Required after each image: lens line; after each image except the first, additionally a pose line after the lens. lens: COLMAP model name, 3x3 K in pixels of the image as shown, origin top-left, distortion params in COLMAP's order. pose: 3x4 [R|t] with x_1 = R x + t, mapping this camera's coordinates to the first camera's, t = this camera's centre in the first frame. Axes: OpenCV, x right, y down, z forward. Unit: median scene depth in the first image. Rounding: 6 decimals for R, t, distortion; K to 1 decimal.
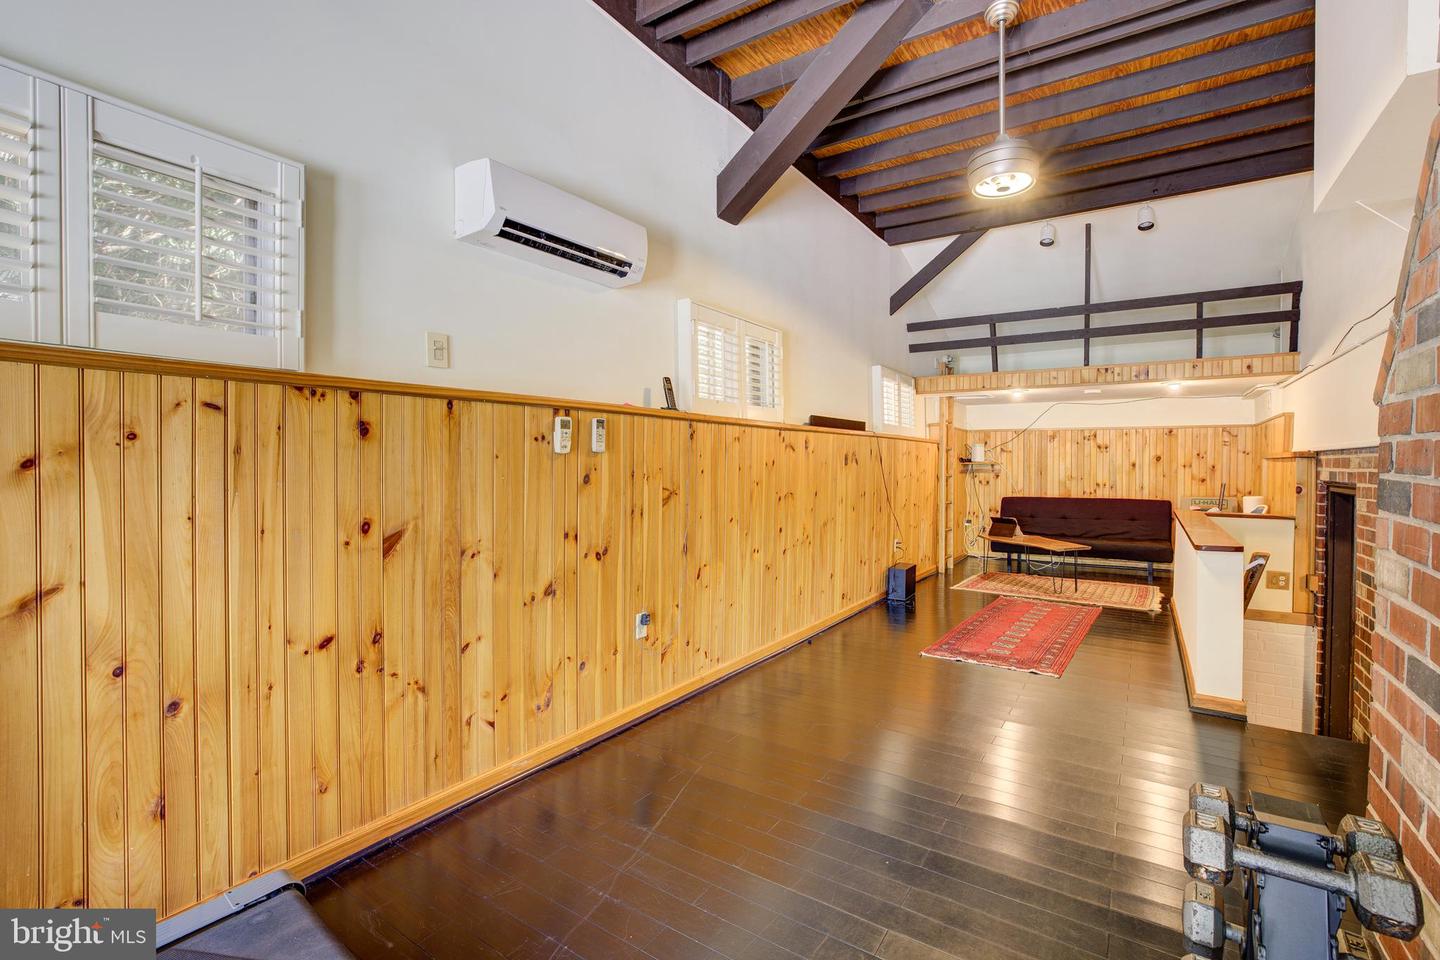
lens RADIAL K [[624.6, 0, 719.8], [0, 624.6, 464.9], [0, 0, 1]] dist [-0.031471, 0.005412]
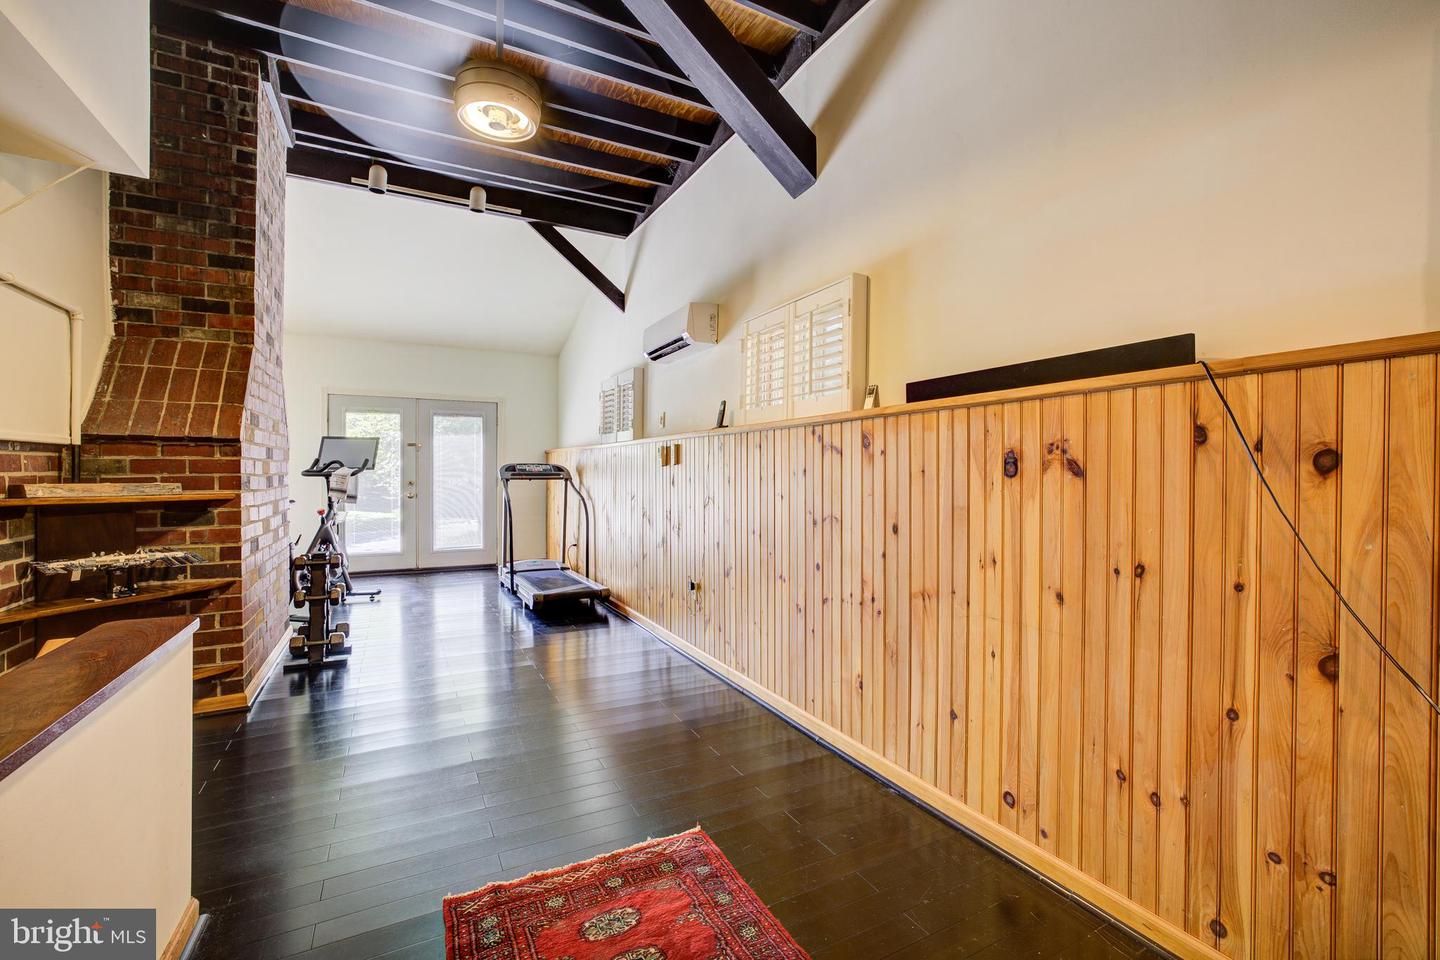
lens RADIAL K [[624.6, 0, 719.3], [0, 624.6, 482.3], [0, 0, 1]] dist [-0.031471, 0.005412]
pose [[-0.455229, -0.008391, -0.890335, 0.763959], [-0.020924, 0.999780, 0.001276, 0.007885], [0.890128, 0.019210, -0.455305, 1.213654]]
